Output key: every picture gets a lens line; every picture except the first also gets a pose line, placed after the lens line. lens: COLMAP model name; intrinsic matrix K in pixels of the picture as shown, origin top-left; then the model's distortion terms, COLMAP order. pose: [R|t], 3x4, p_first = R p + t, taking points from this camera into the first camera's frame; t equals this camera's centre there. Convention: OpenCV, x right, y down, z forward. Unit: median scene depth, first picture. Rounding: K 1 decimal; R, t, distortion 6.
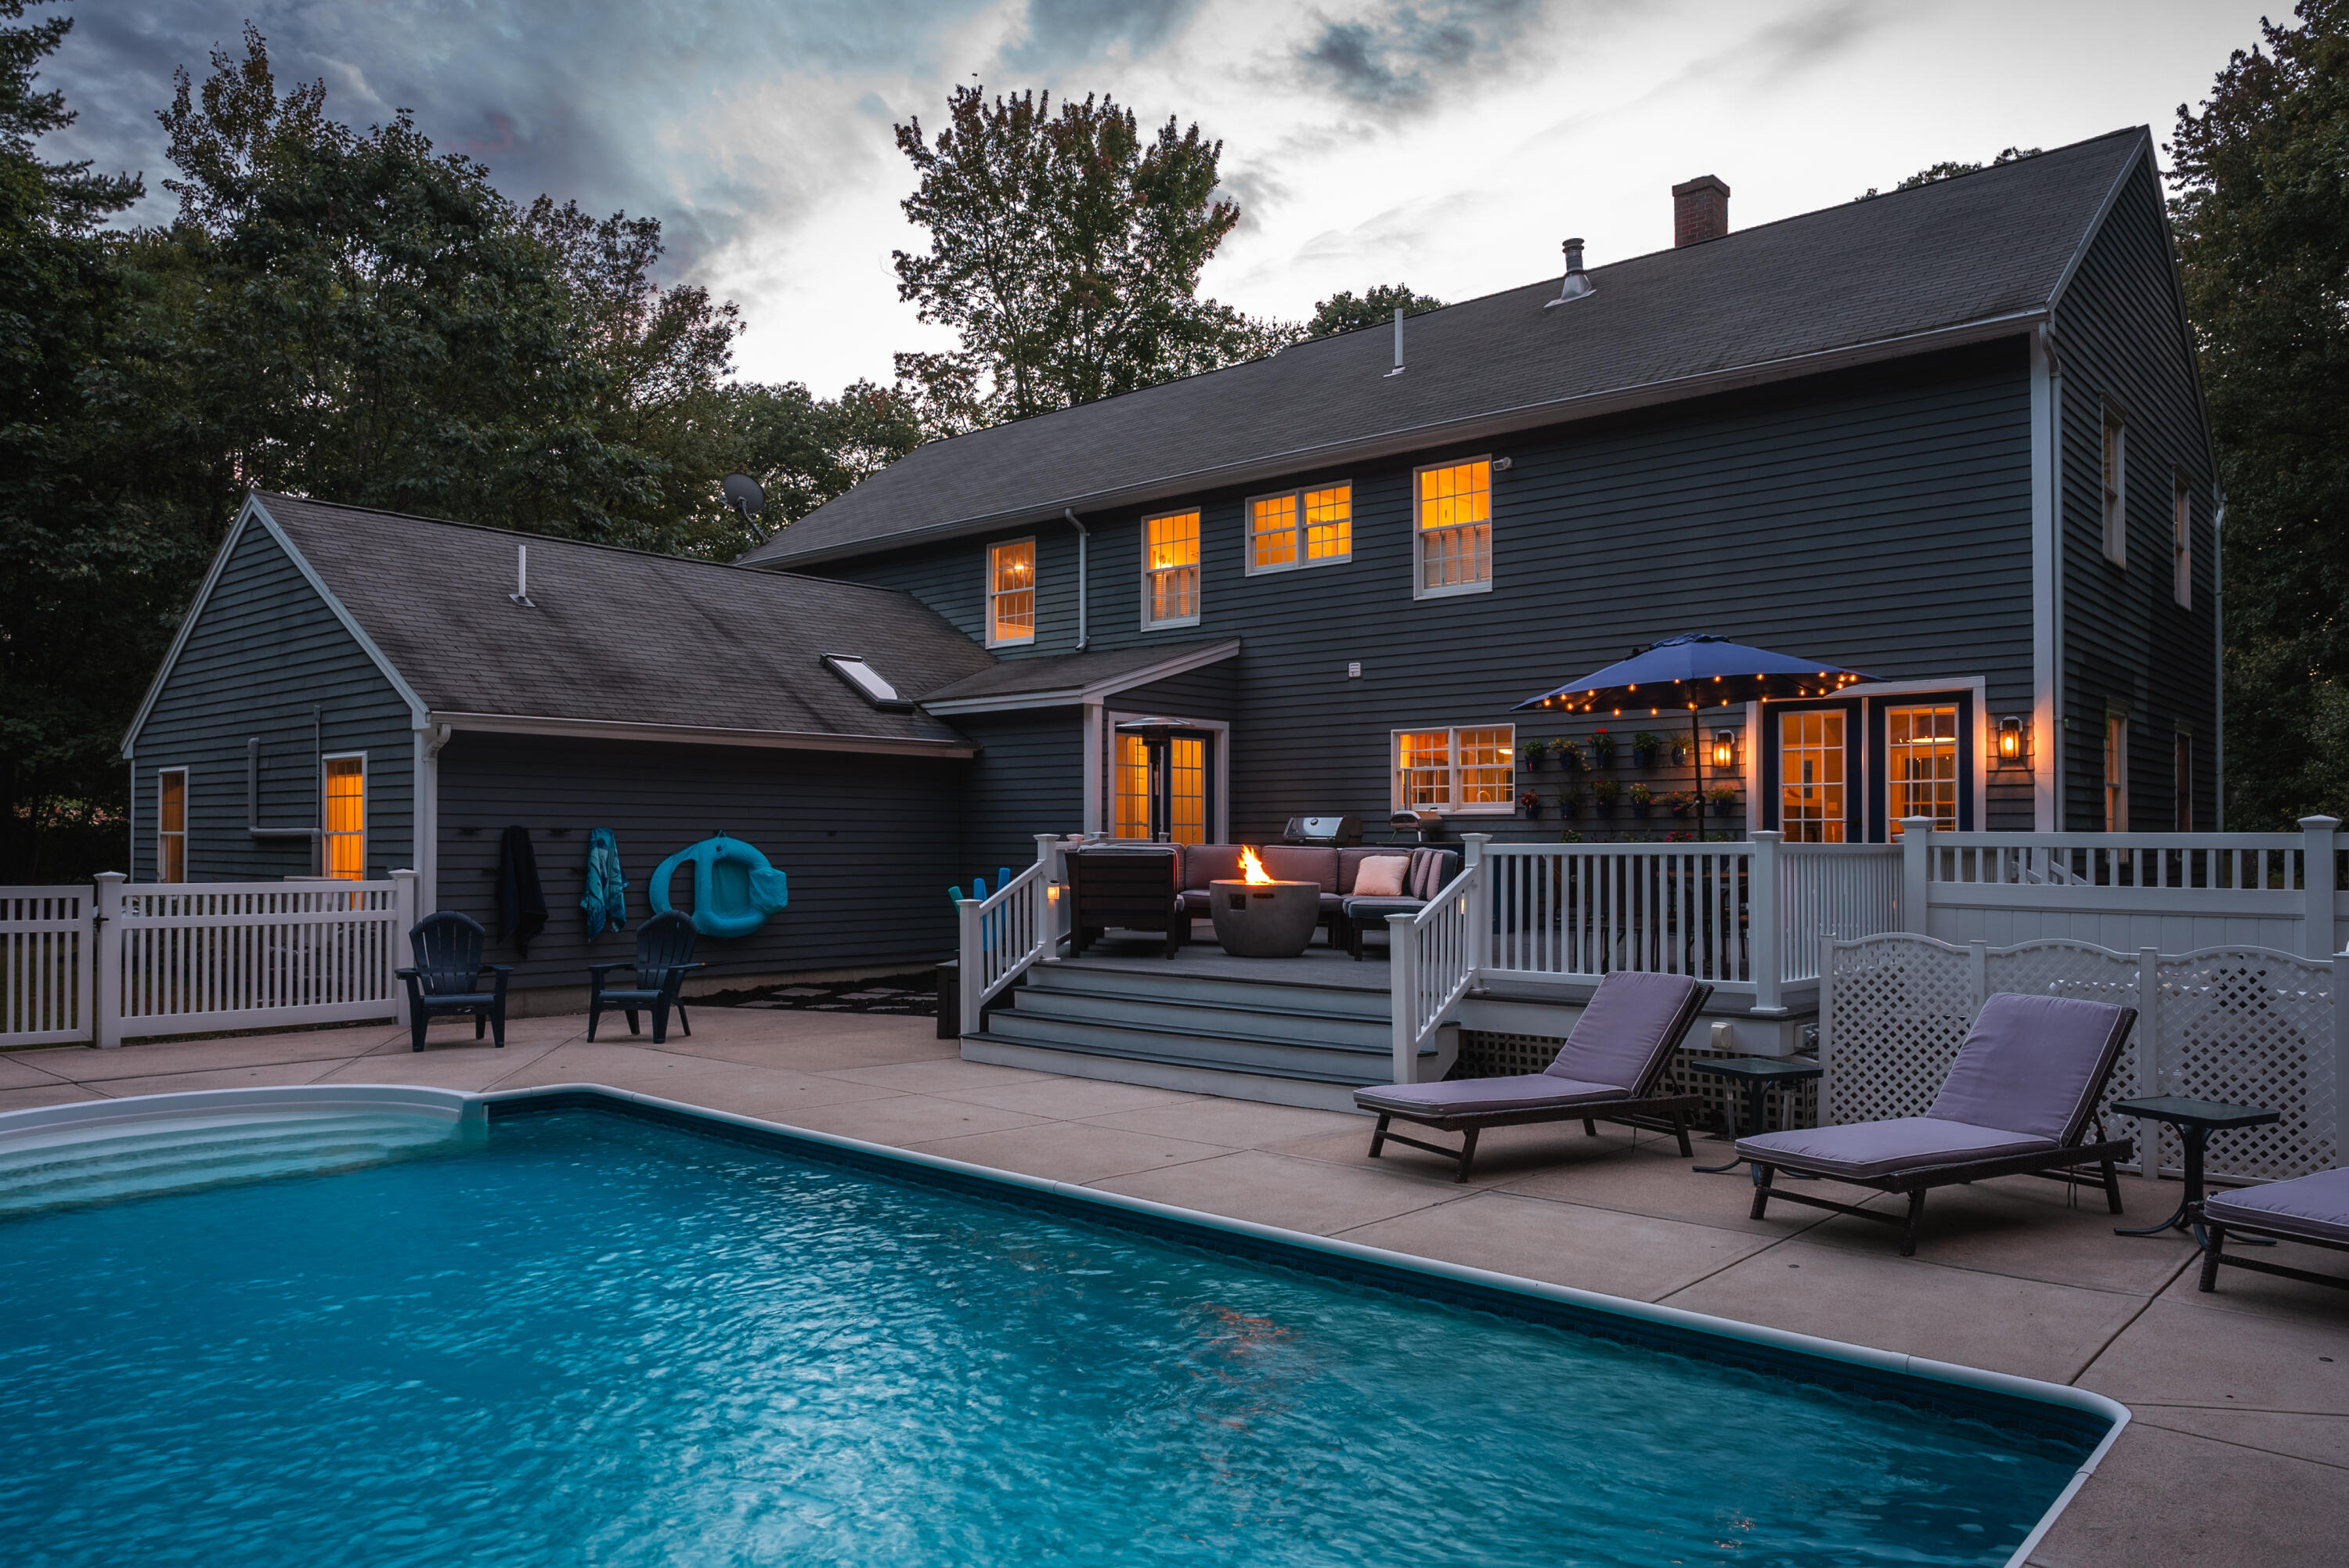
lens RADIAL K [[1578.0, 0, 1175.9], [0, 1578.0, 853.3], [0, 0, 1]] dist [-0.004009, -0.002047]
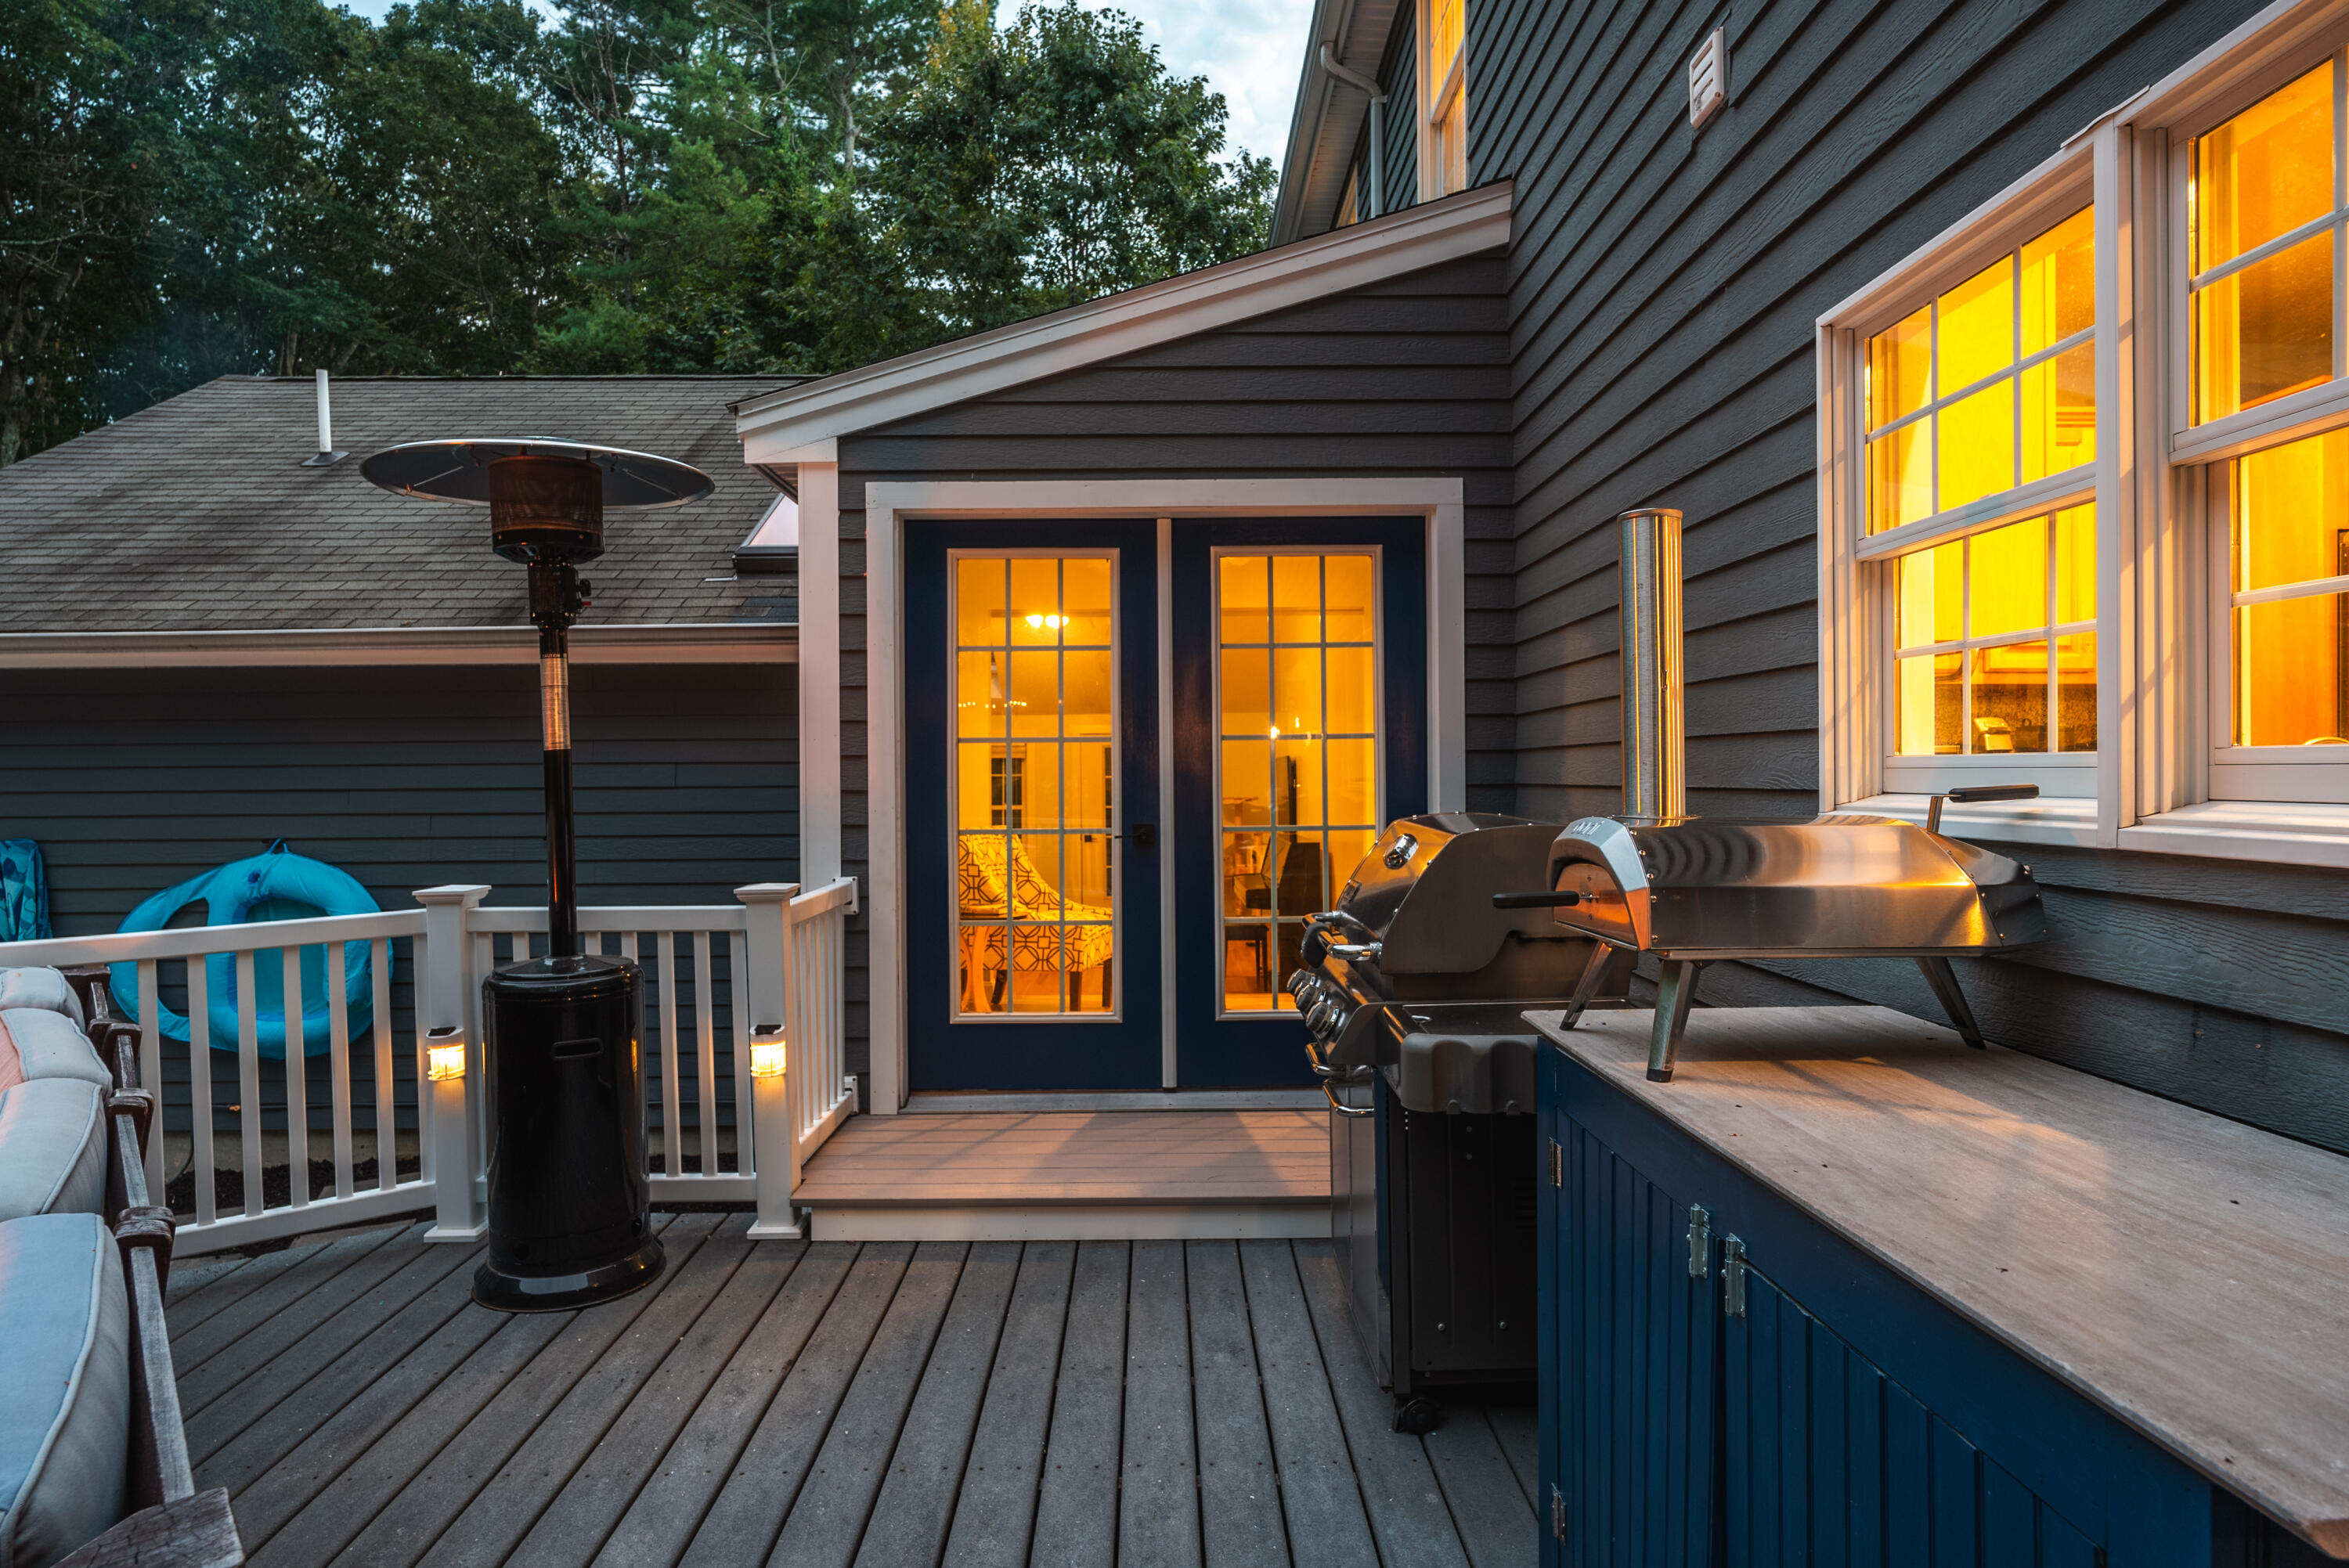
lens RADIAL K [[1367.5, 0, 1174.5], [0, 1367.5, 784.0], [0, 0, 1]] dist [0.000181, -0.000014]
pose [[0.670235, 0.002767, -0.742144, 0.242134], [0.000167, 0.999992, 0.003880, -0.037828], [0.742149, -0.002725, 0.670230, 1.048814]]
